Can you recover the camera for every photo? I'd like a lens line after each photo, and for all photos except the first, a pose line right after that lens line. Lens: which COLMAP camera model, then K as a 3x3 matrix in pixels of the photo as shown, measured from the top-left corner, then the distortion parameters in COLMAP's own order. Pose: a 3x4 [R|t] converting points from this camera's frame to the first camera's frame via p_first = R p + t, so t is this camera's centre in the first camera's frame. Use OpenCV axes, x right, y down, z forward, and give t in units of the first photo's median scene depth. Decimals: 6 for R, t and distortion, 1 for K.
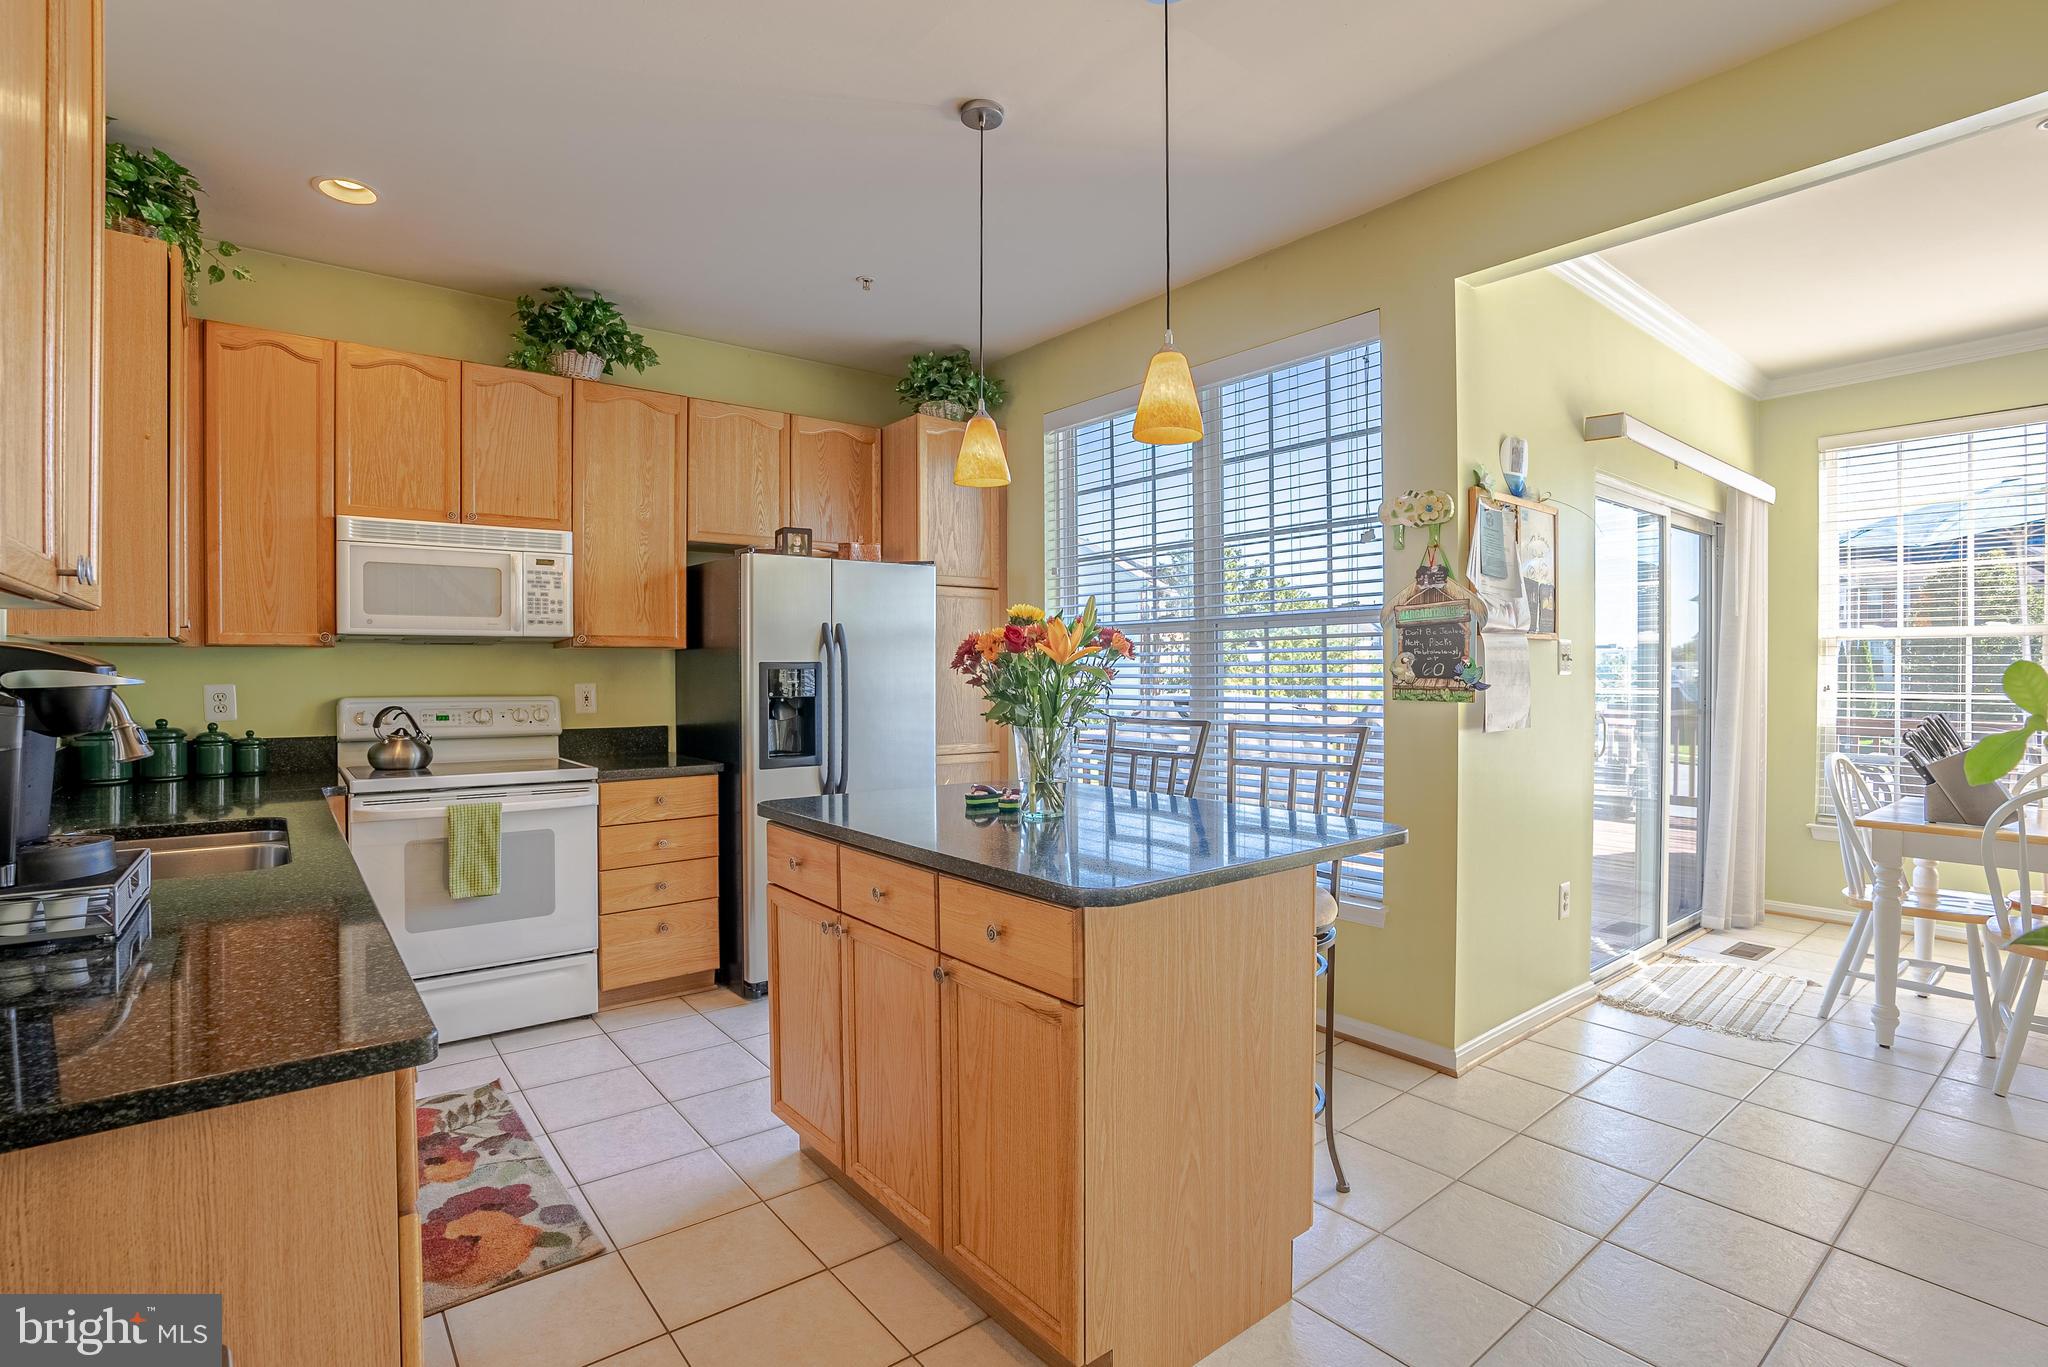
lens RADIAL K [[977.4, 0, 1024.0], [0, 977.4, 683.5], [0, 0, 1]] dist [-0.071139, 0.029188]
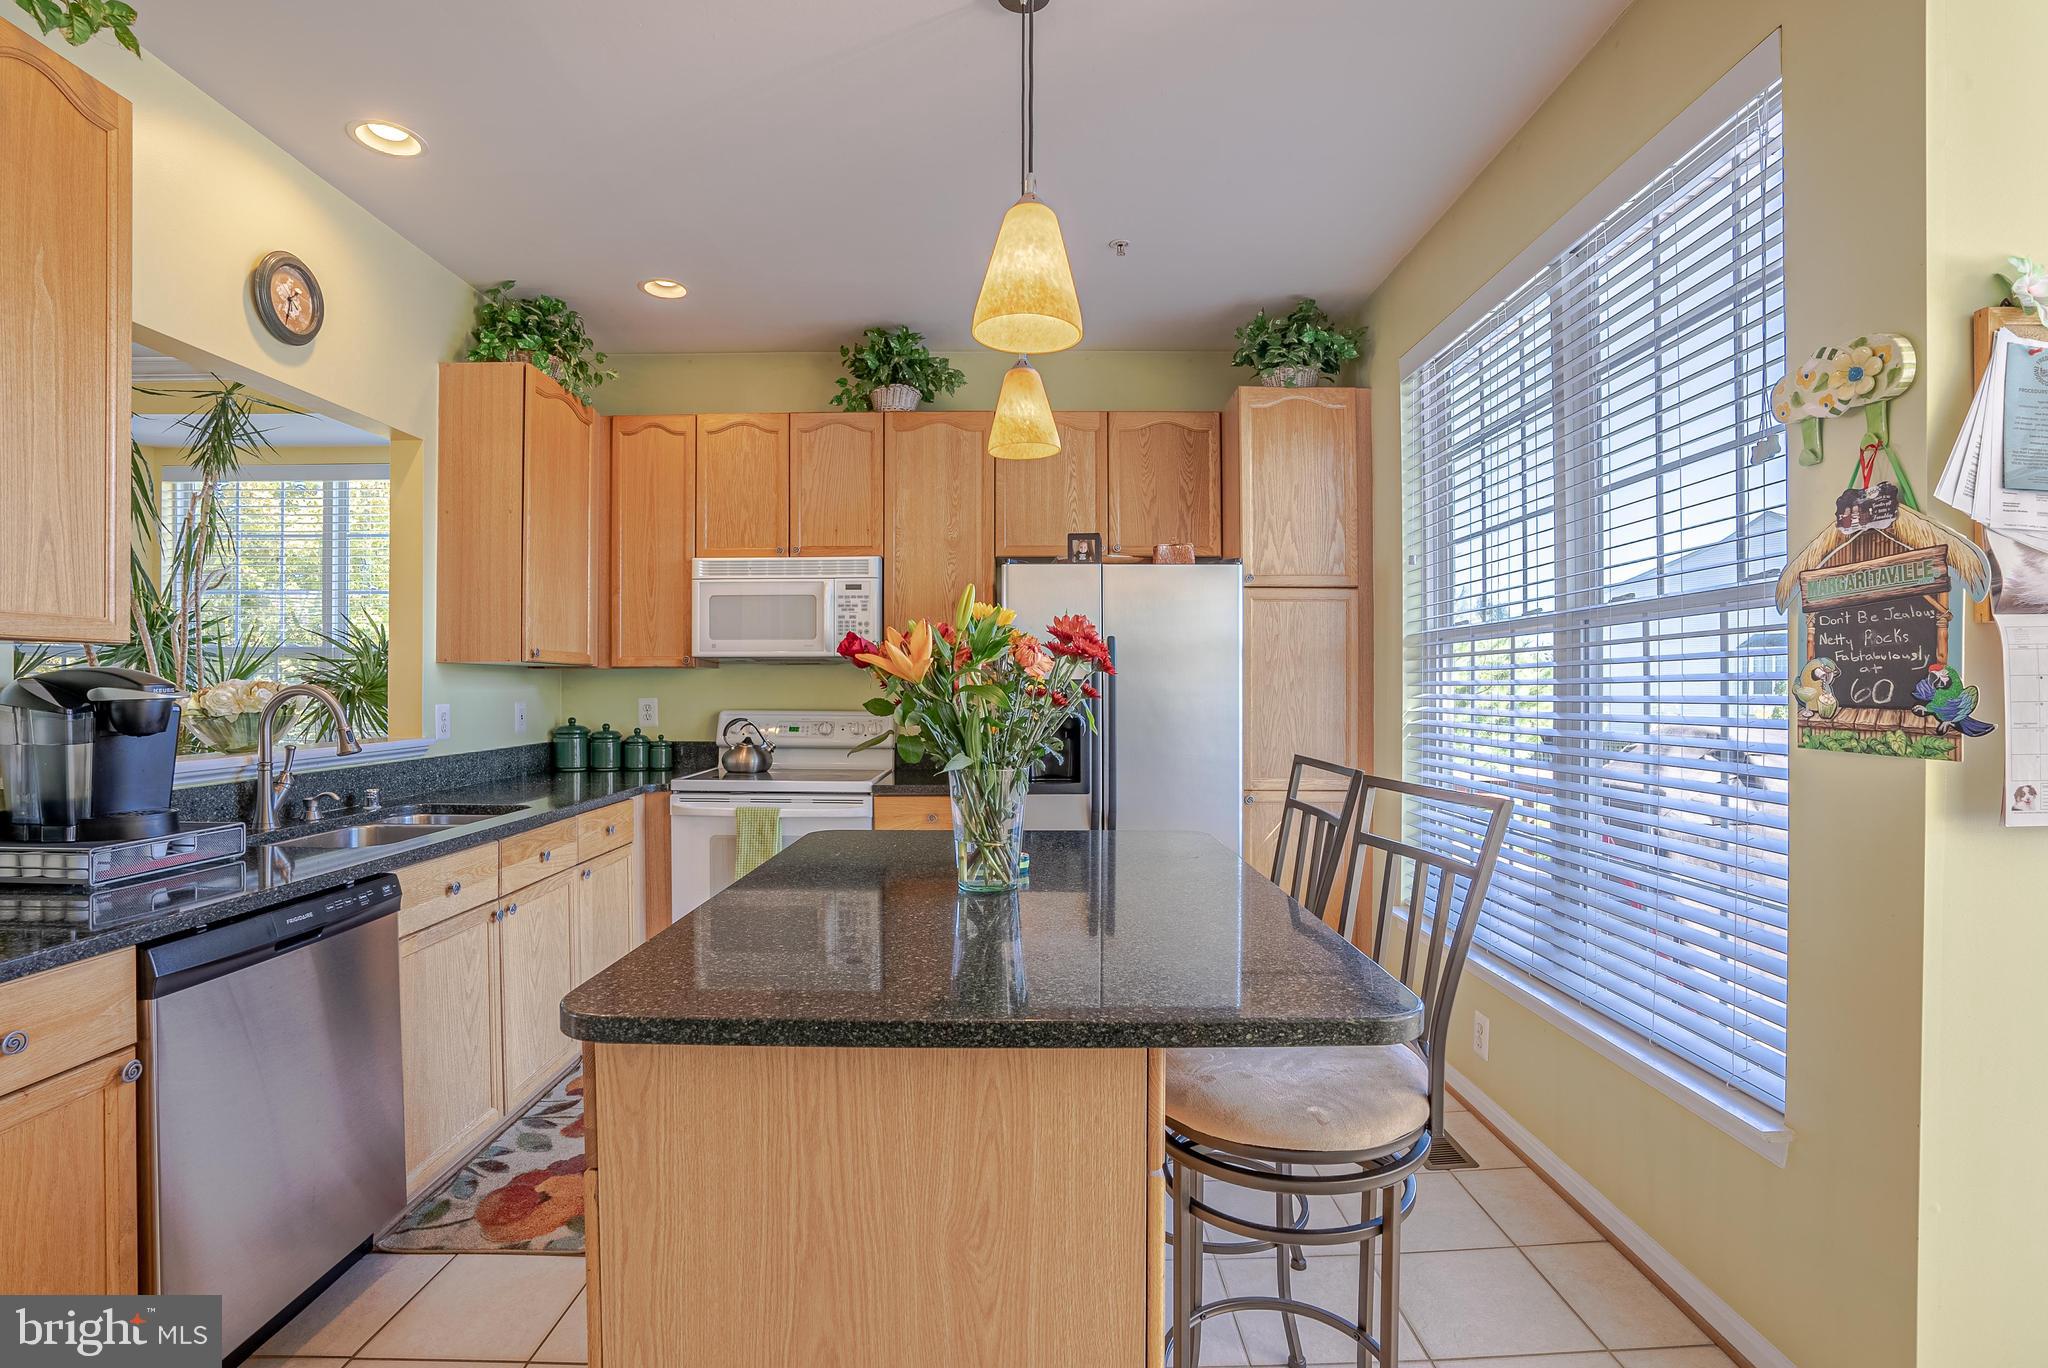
lens RADIAL K [[955.9, 0, 1021.4], [0, 955.9, 691.2], [0, 0, 1]] dist [-0.077289, 0.030616]
pose [[0.778726, 0.004911, -0.627345, 0.336543], [-0.010792, 0.999926, -0.005568, -0.006328], [0.627271, 0.011106, 0.778722, 0.311279]]
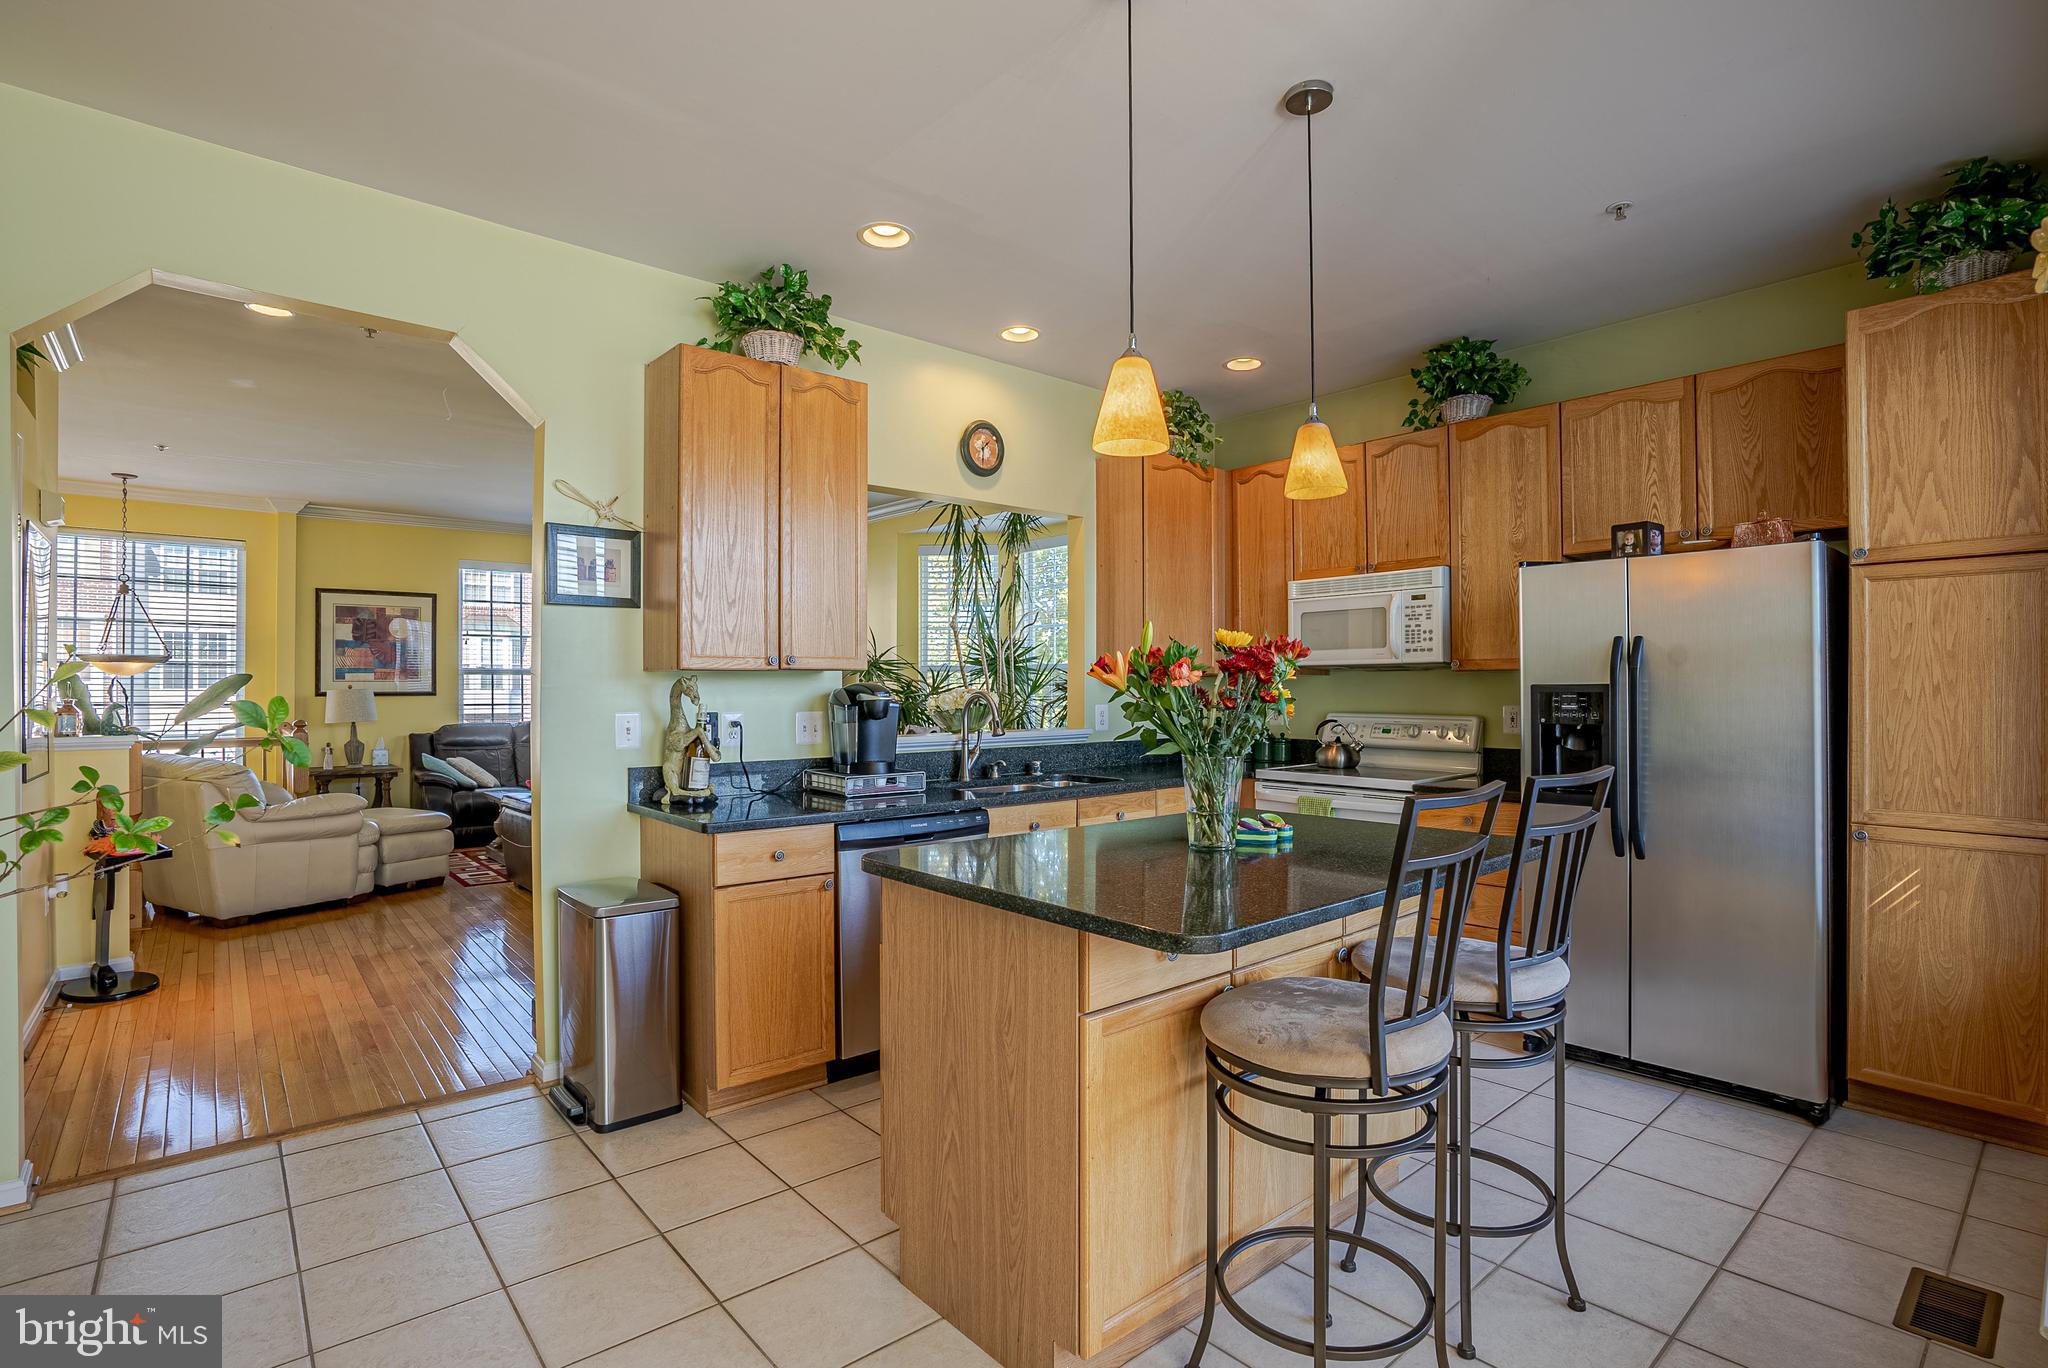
lens RADIAL K [[977.4, 0, 1024.0], [0, 977.4, 684.0], [0, 0, 1]] dist [-0.071139, 0.029188]
pose [[0.028426, -0.004187, -0.999587, 0.669530], [-0.012511, 0.999911, -0.004544, -0.013766], [0.999518, 0.012635, 0.028371, 0.539217]]
